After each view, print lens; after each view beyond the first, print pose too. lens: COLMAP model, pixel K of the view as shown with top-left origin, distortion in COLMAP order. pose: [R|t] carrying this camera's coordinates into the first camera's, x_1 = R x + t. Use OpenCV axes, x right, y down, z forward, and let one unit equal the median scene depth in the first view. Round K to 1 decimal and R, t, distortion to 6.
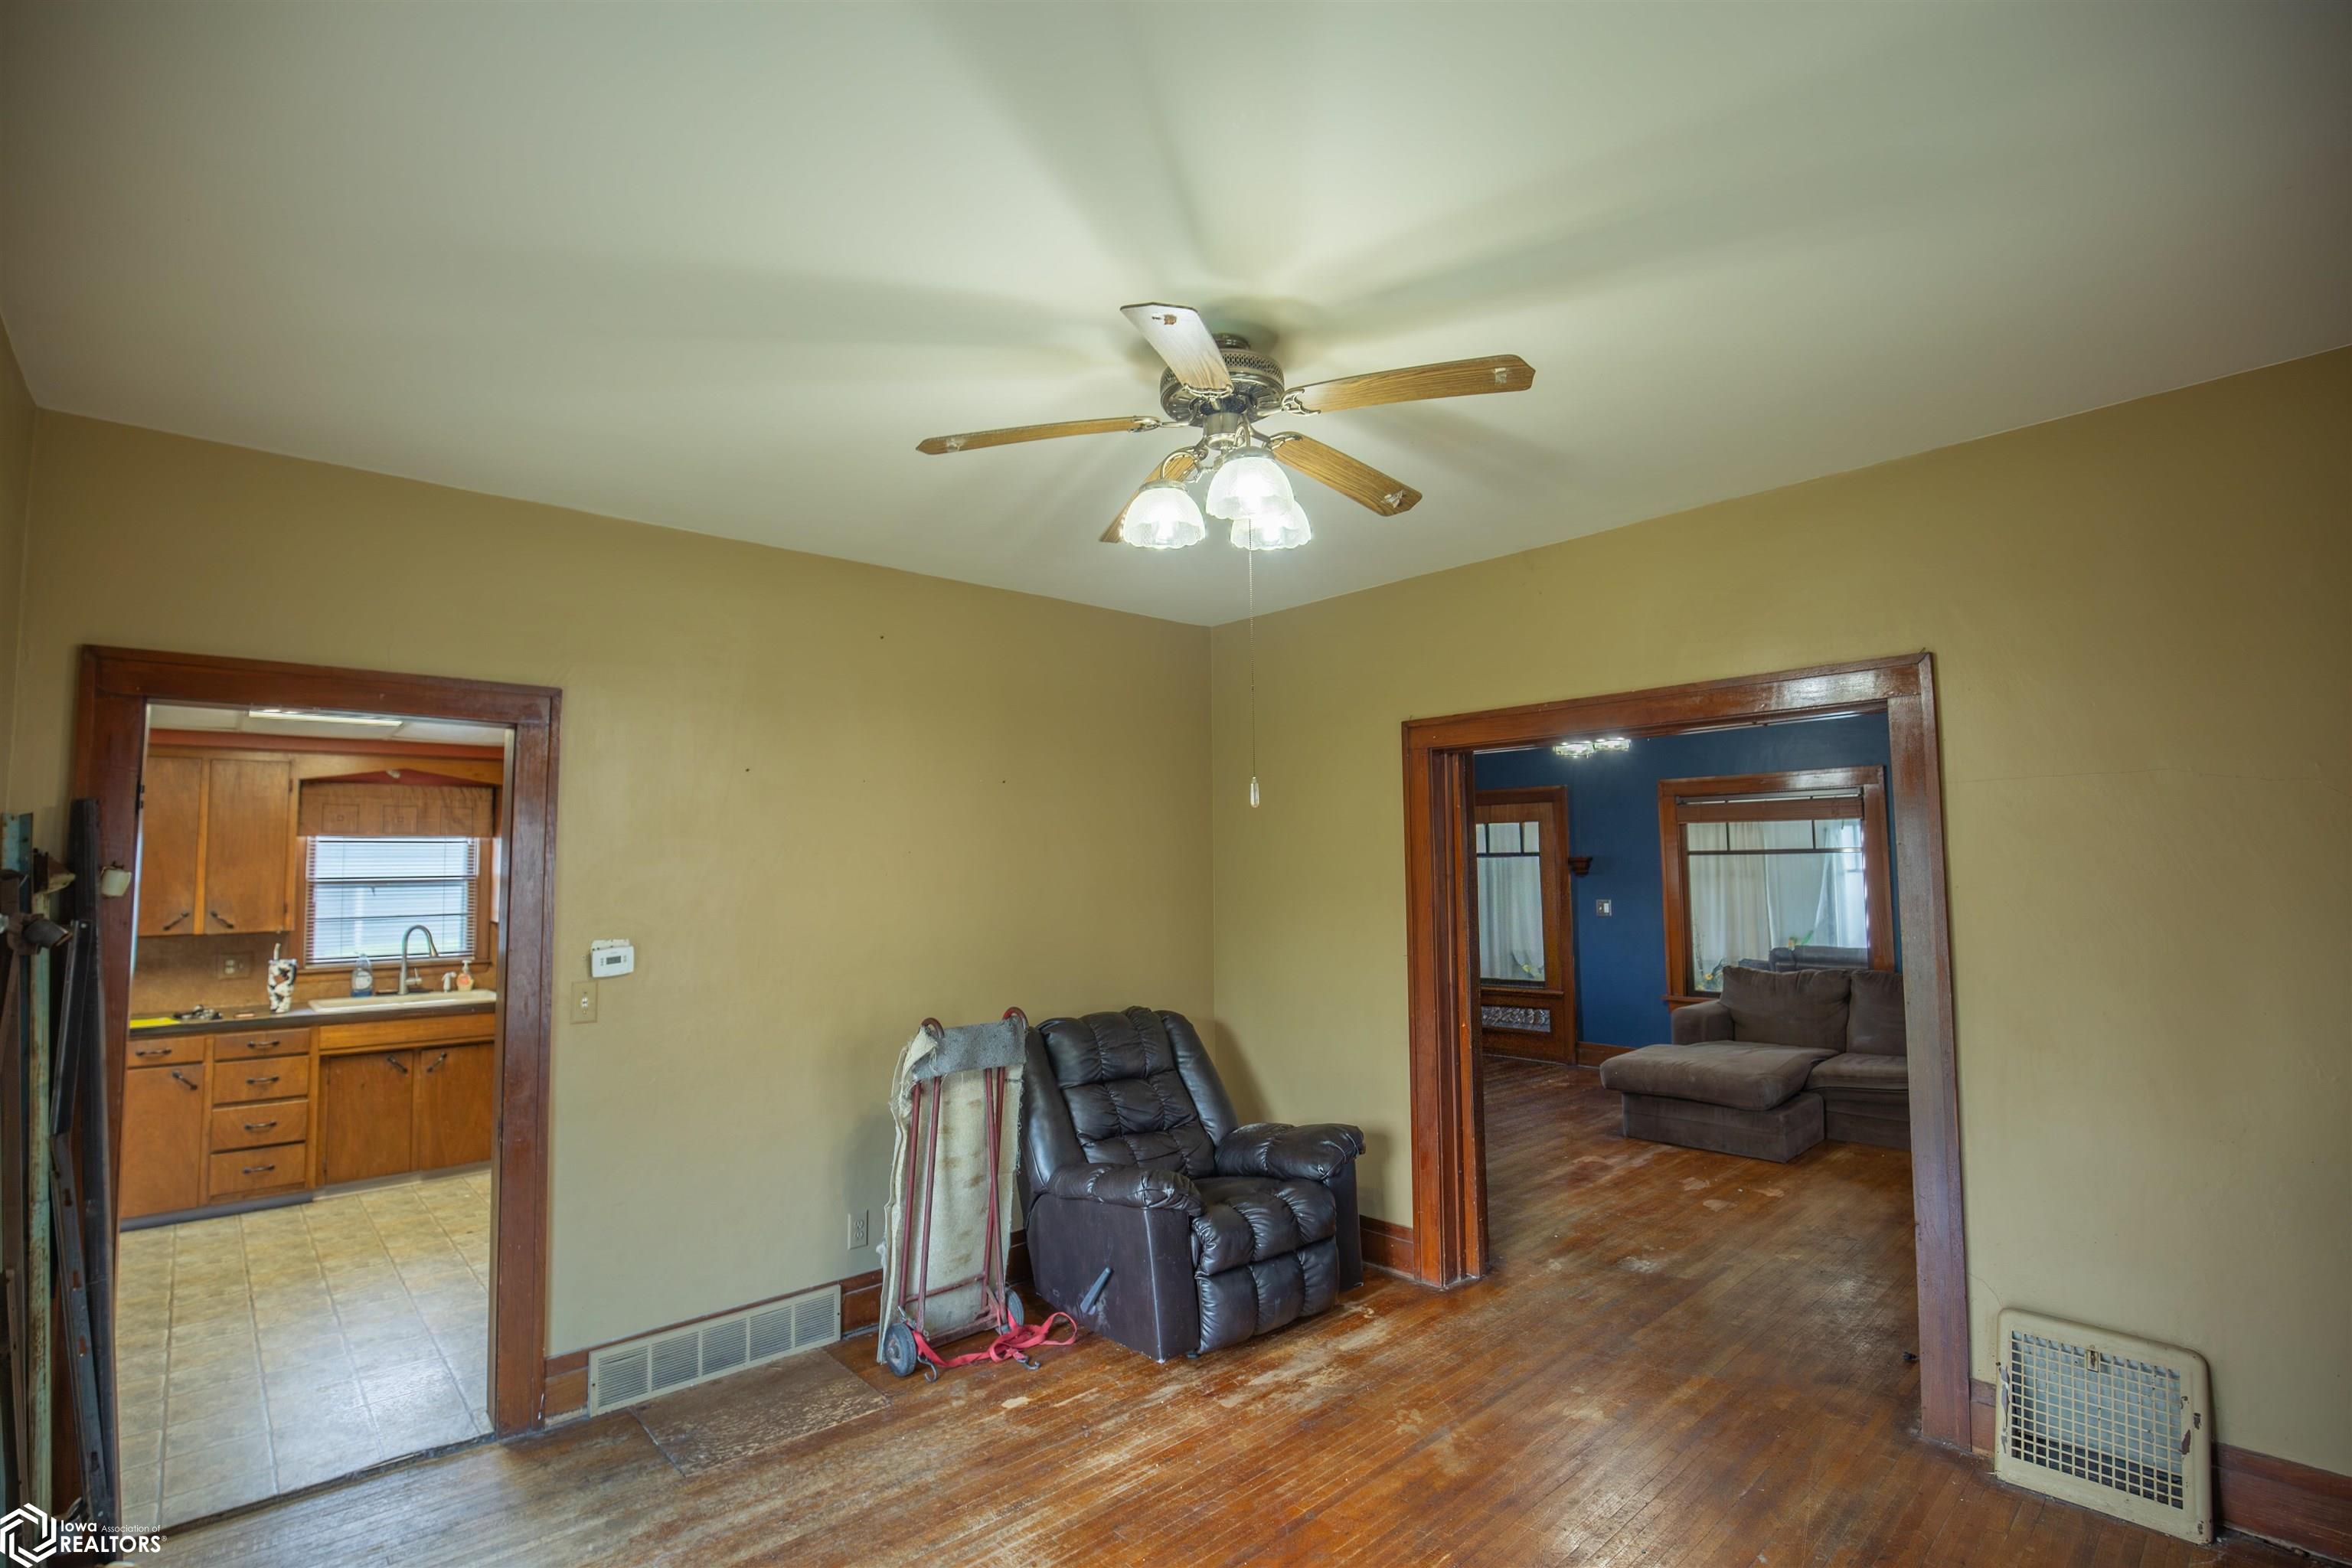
lens RADIAL K [[1080.7, 0, 1176.0], [0, 1080.7, 784.0], [0, 0, 1]] dist [-0.029490, 0.000022]
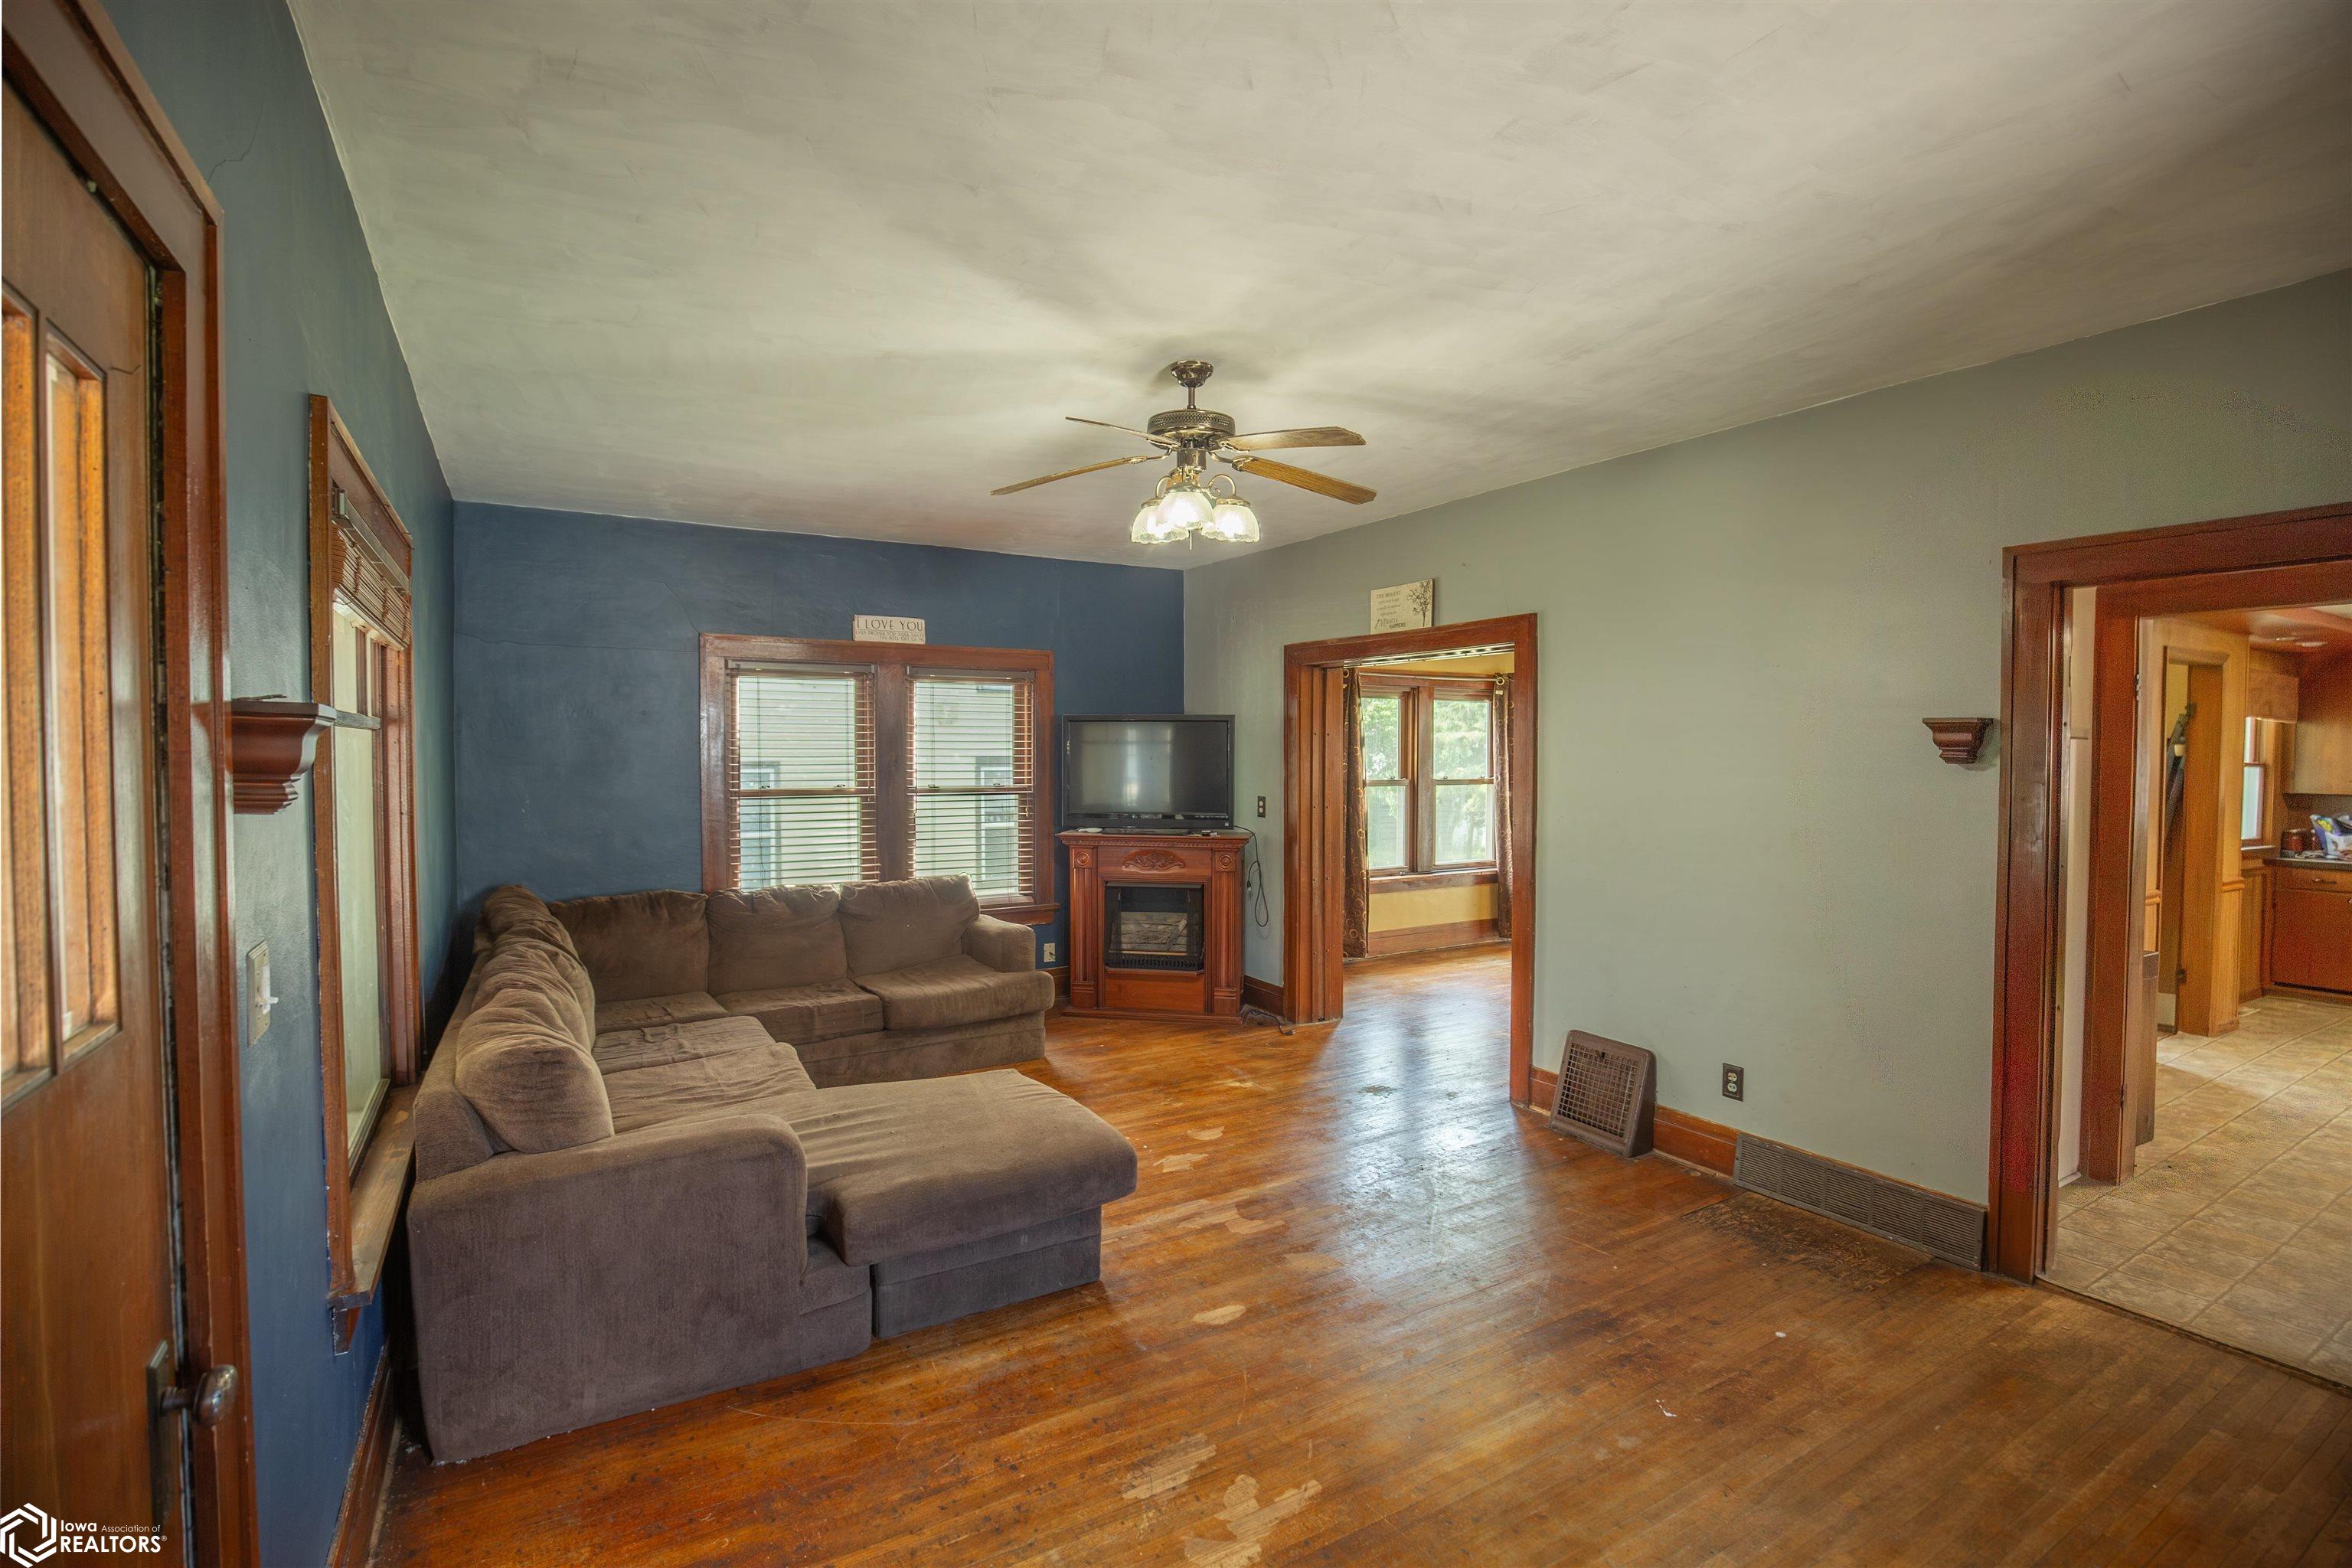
lens RADIAL K [[1070.9, 0, 1180.5], [0, 1070.9, 777.6], [0, 0, 1]] dist [-0.030109, -0.000196]
pose [[-0.978068, 0.000749, 0.208283, 0.294187], [-0.009654, 0.998756, -0.048925, 0.122529], [-0.208060, -0.049863, -0.976844, 1.608735]]
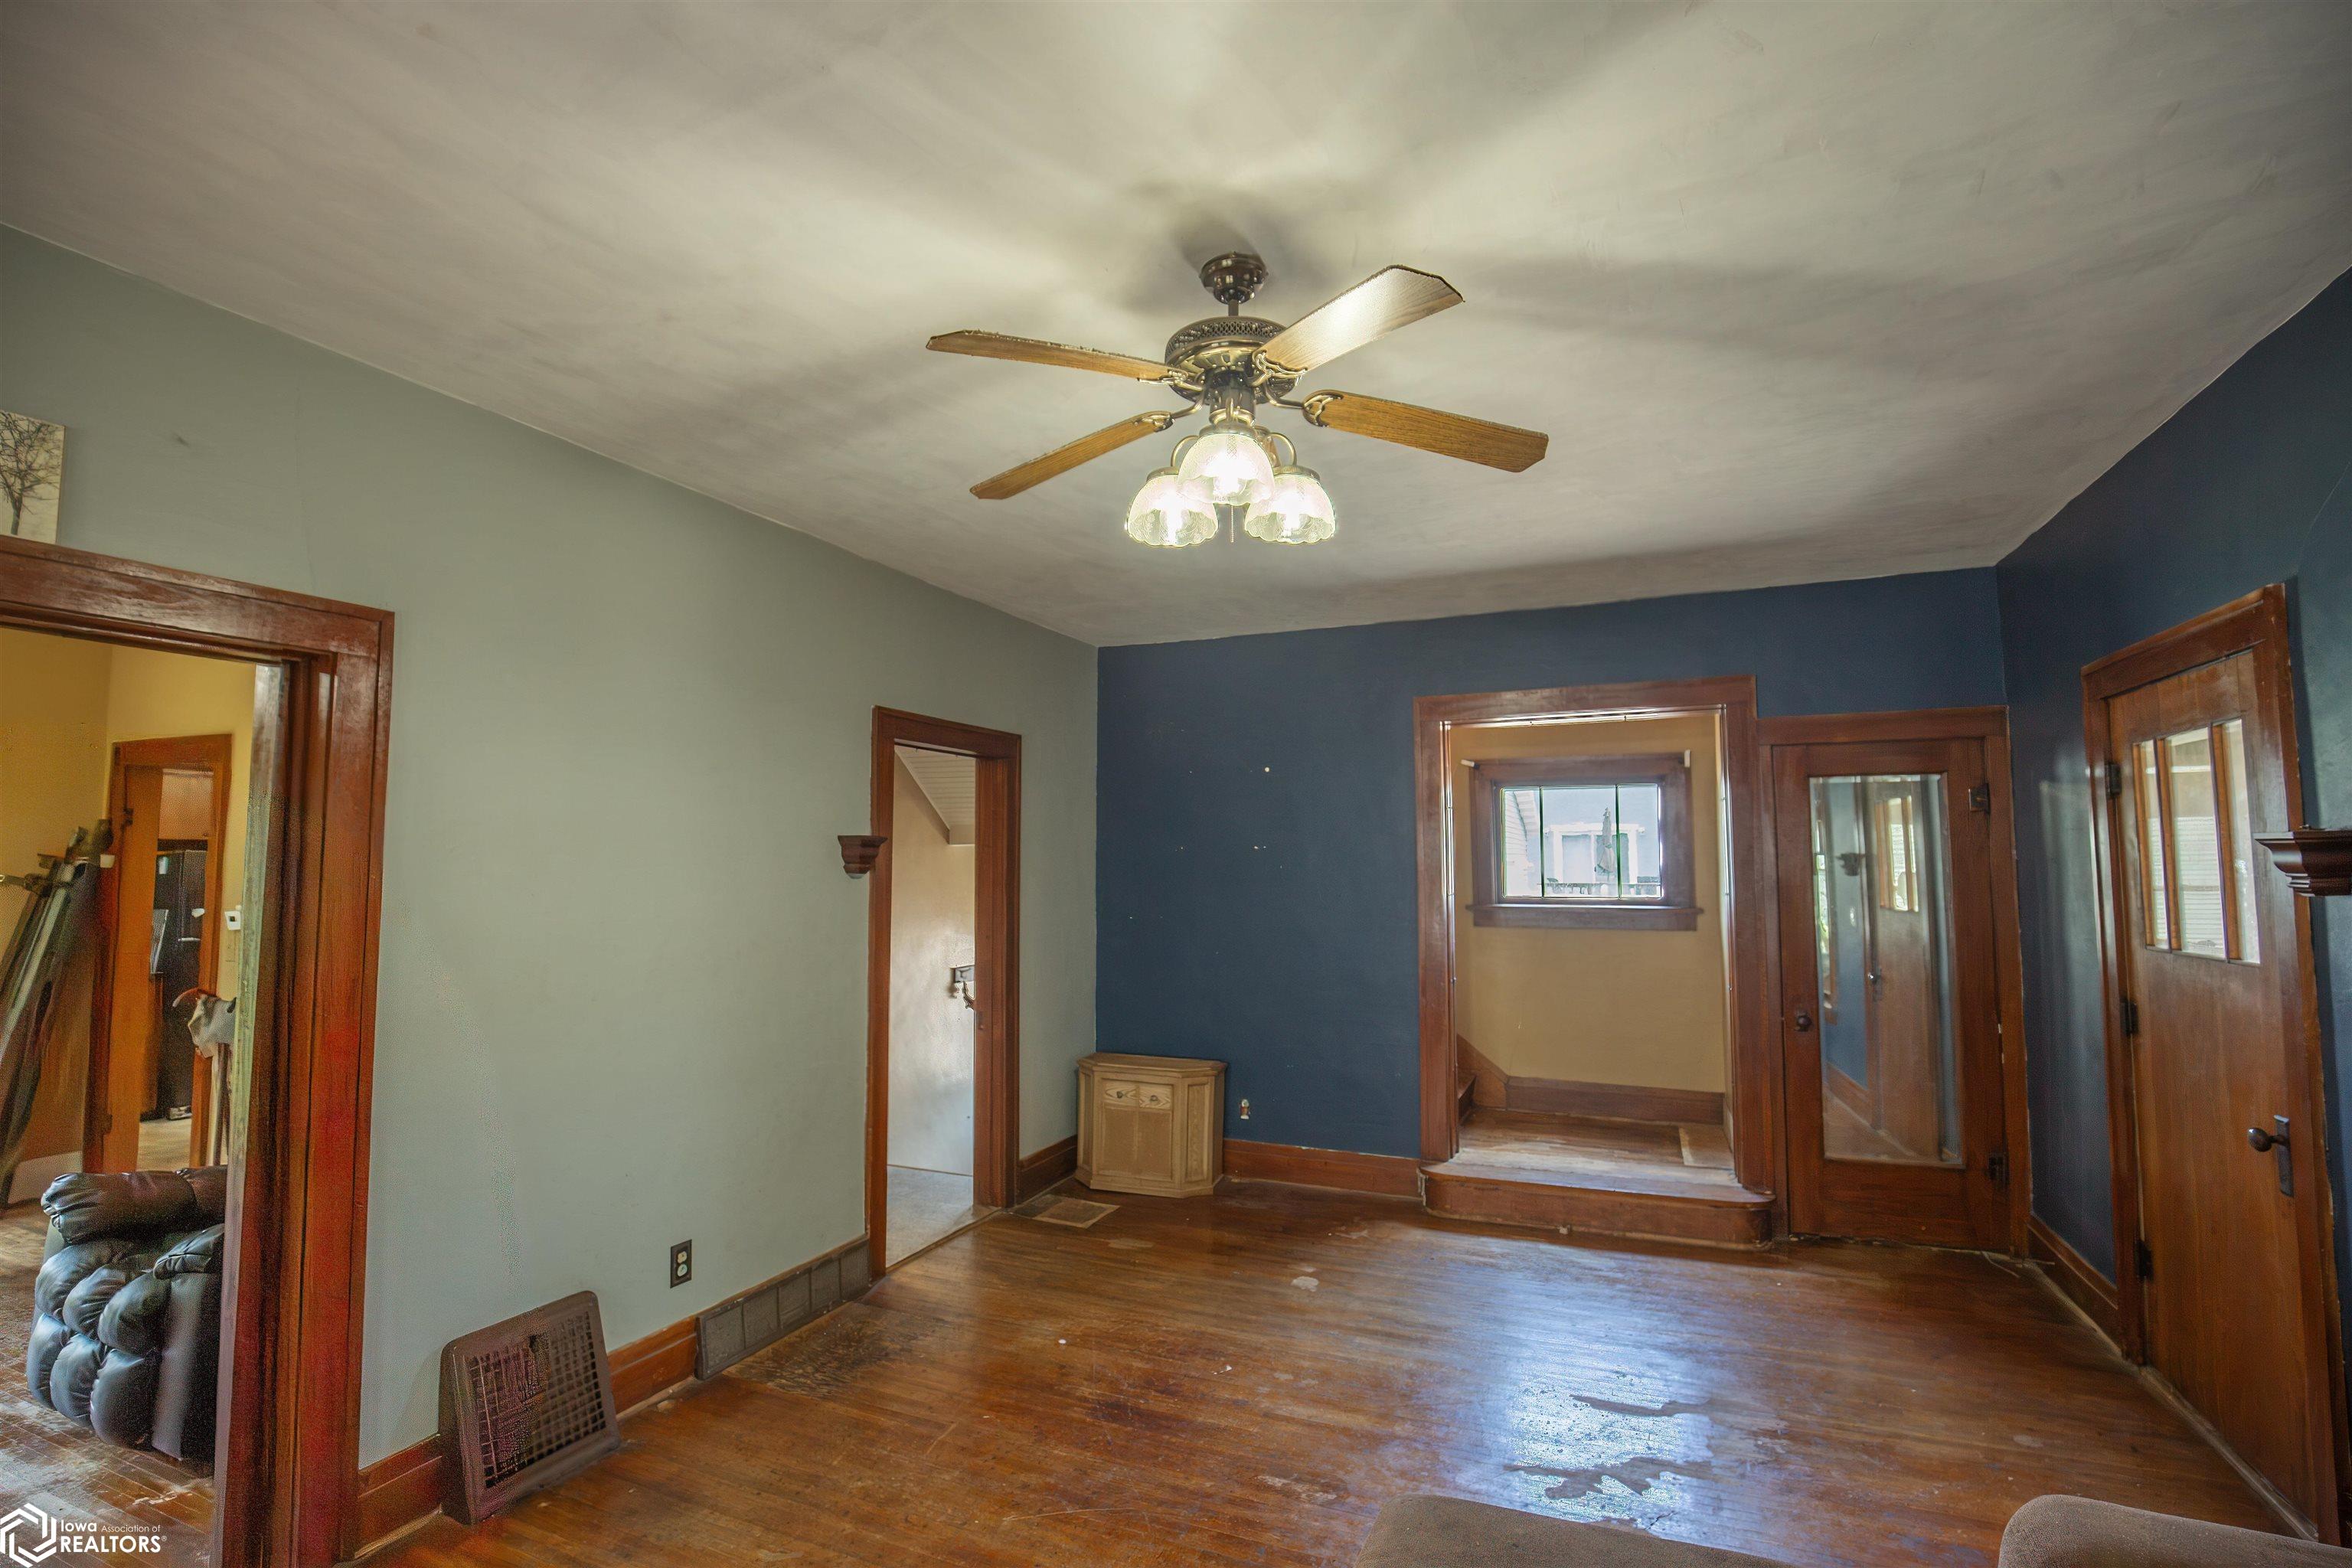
lens RADIAL K [[1070.9, 0, 1180.5], [0, 1070.9, 777.6], [0, 0, 1]] dist [-0.030109, -0.000196]
pose [[0.395367, -0.068786, -0.915944, 0.722172], [0.066590, 0.996715, -0.046108, 0.067864], [0.916106, -0.042763, 0.398648, 0.898440]]
